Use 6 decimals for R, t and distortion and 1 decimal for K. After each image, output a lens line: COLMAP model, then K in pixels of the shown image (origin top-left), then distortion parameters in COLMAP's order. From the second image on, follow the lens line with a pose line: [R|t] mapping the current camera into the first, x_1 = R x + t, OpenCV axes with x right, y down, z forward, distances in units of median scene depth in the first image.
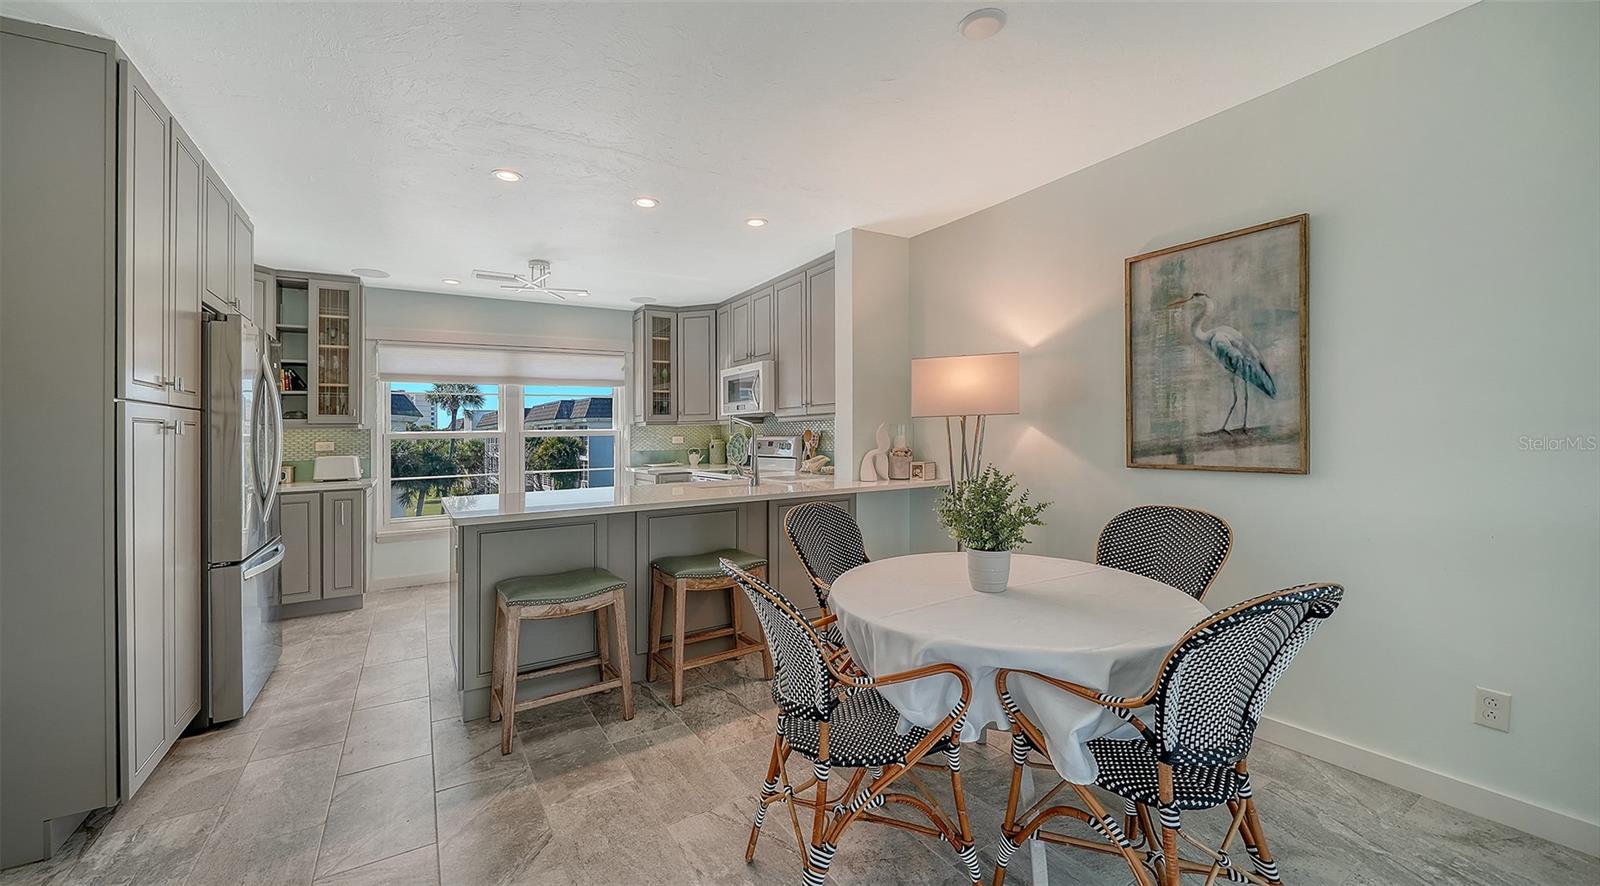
lens RADIAL K [[606.2, 0, 772.8], [0, 606.2, 422.4], [0, 0, 1]] dist [0.000110, -0.000009]
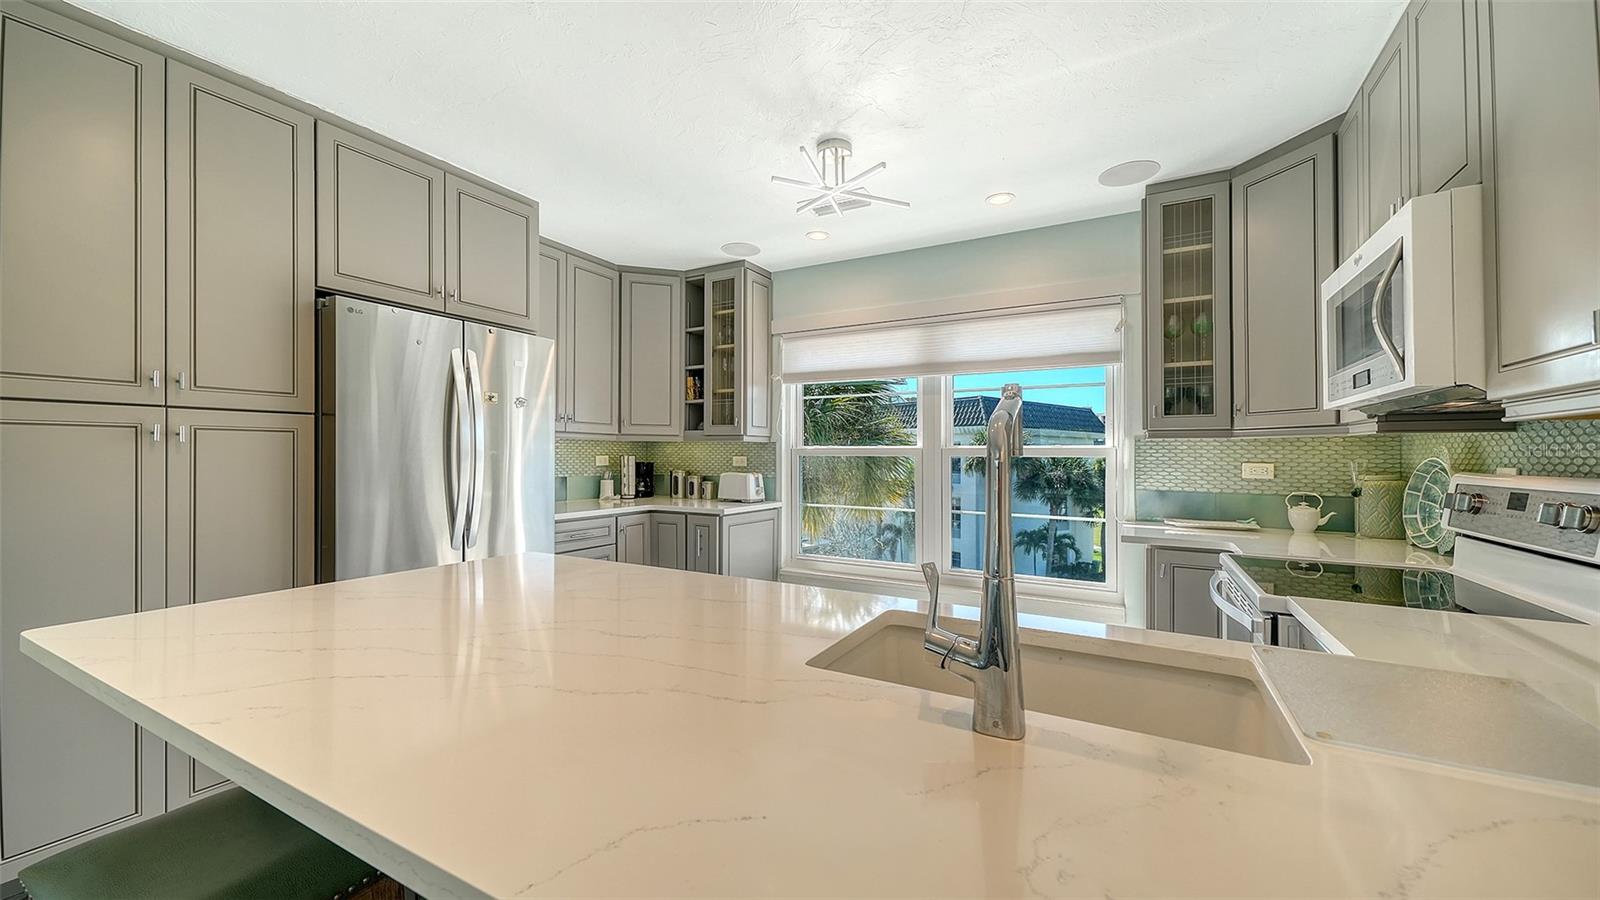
lens RADIAL K [[605.5, 0, 810.8], [0, 605.5, 428.9], [0, 0, 1]] dist [0.001077, 0.000050]
pose [[0.501366, -0.015163, -0.865102, 0.083644], [-0.000978, 0.999836, -0.018091, 0.008258], [0.865235, 0.009917, 0.501269, 0.655933]]
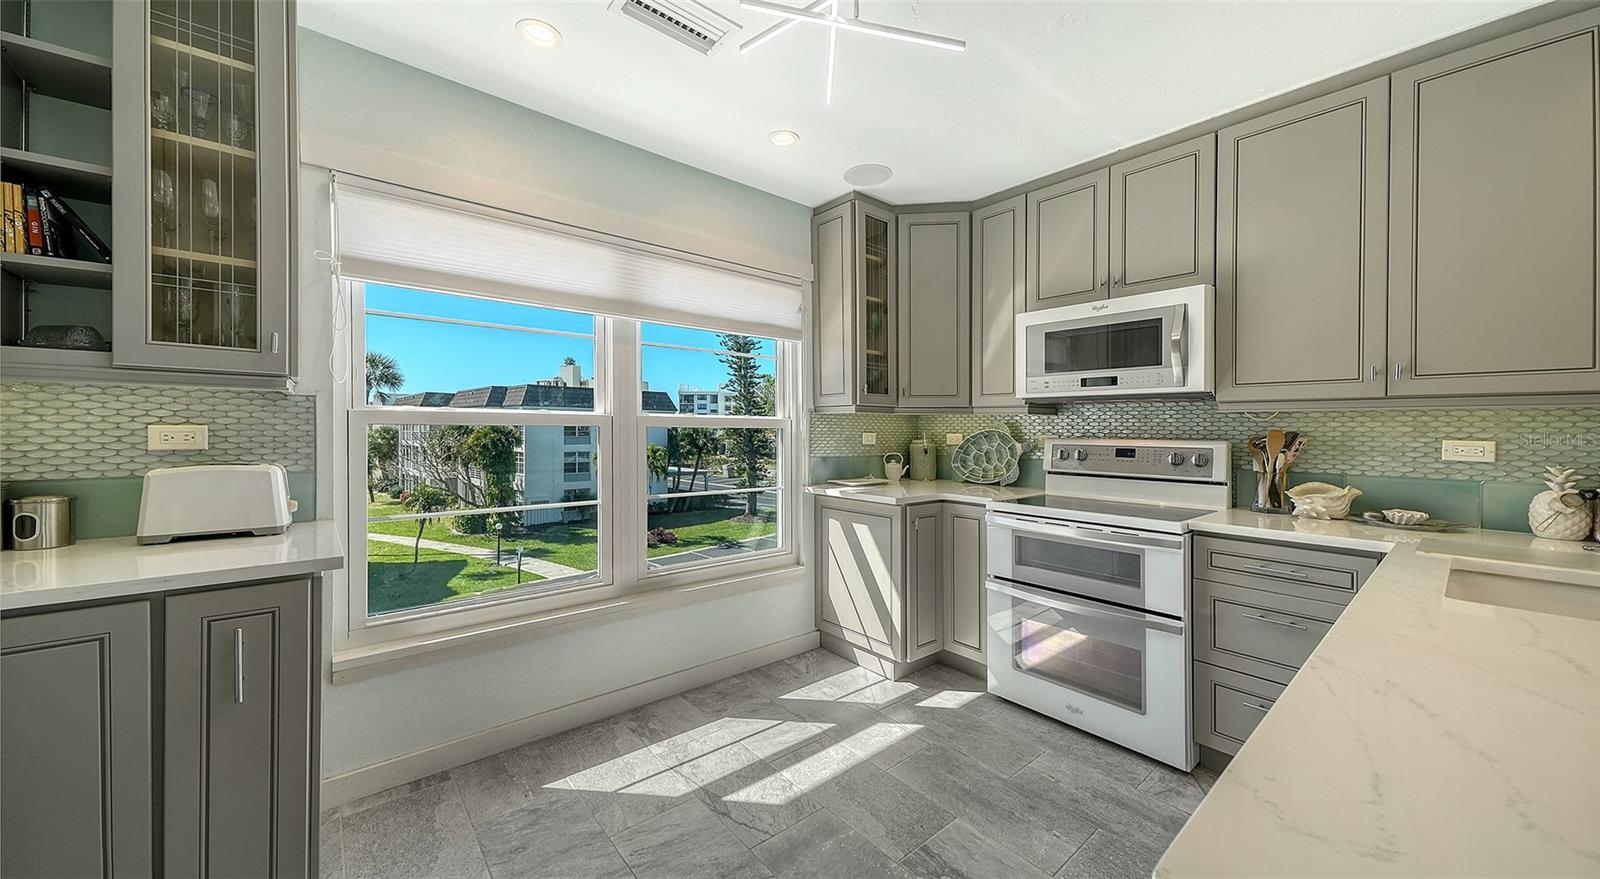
lens RADIAL K [[568.5, 0, 763.4], [0, 568.5, 440.6], [0, 0, 1]] dist [0.015942, -0.000287]
pose [[0.989581, 0.025814, 0.141647, -0.446736], [-0.031195, 0.998868, 0.035903, 0.018369], [-0.140560, -0.039948, 0.989266, 0.615536]]
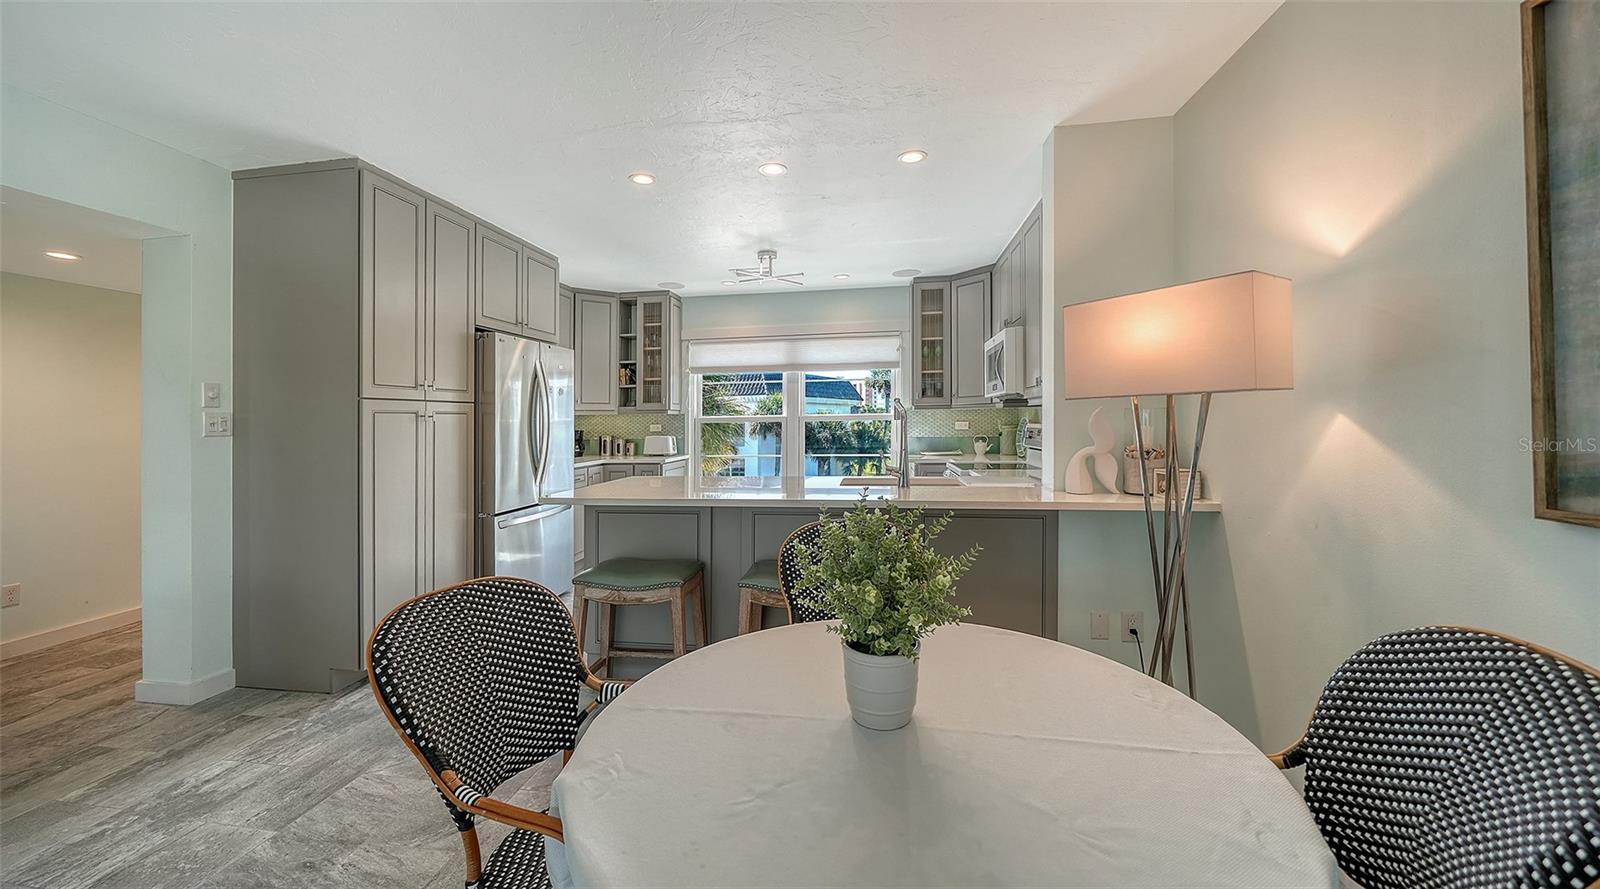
lens RADIAL K [[596.8, 0, 795.7], [0, 596.8, 411.2], [0, 0, 1]] dist [-0.000556, -0.000051]
pose [[0.768765, -0.002535, -0.639526, 0.281758], [0.010986, 0.999897, 0.009243, -0.003635], [0.639437, -0.014131, 0.768714, 0.235027]]
